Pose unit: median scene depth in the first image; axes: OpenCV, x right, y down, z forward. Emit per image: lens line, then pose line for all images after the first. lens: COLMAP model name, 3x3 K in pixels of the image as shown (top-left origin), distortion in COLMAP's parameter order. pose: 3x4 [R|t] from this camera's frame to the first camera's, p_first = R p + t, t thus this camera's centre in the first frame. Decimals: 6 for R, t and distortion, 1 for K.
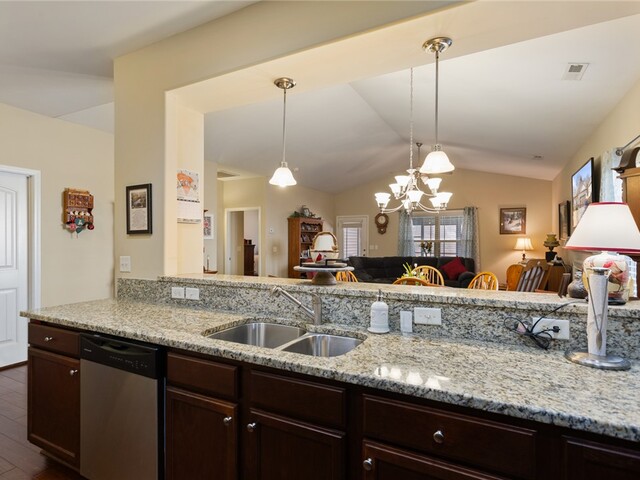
lens RADIAL K [[345.0, 0, 316.2], [0, 345.0, 245.1], [0, 0, 1]] dist [-0.003413, 0.005612]
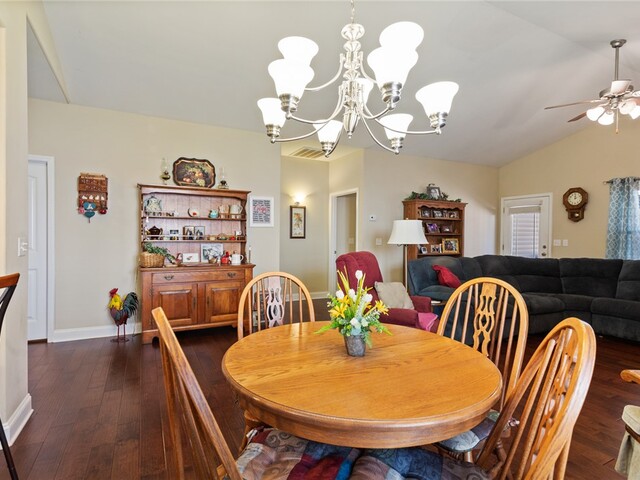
lens RADIAL K [[345.0, 0, 318.5], [0, 345.0, 241.3], [0, 0, 1]] dist [-0.003413, 0.005612]
pose [[0.820063, 0.014888, -0.572080, 0.200792], [-0.014998, 0.999877, 0.004523, 0.008862], [0.572077, 0.004871, 0.820186, 0.275485]]
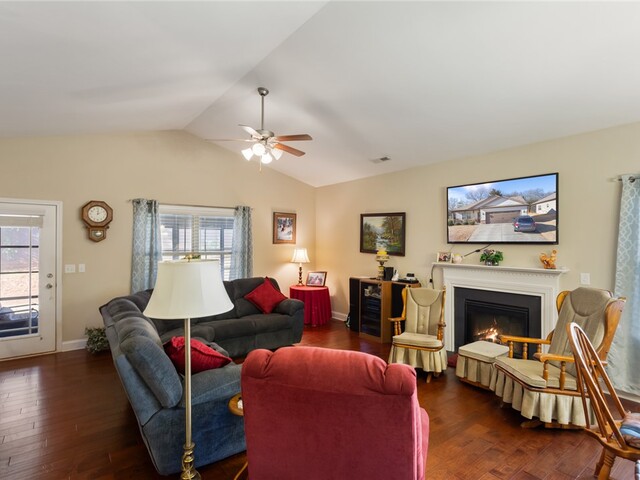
lens RADIAL K [[345.0, 0, 317.7], [0, 345.0, 242.0], [0, 0, 1]] dist [-0.003413, 0.005612]
pose [[0.422382, 0.002997, 0.906413, -0.160235], [0.007965, 0.999944, -0.007017, -0.030600], [-0.906383, 0.010184, 0.422335, 0.584549]]
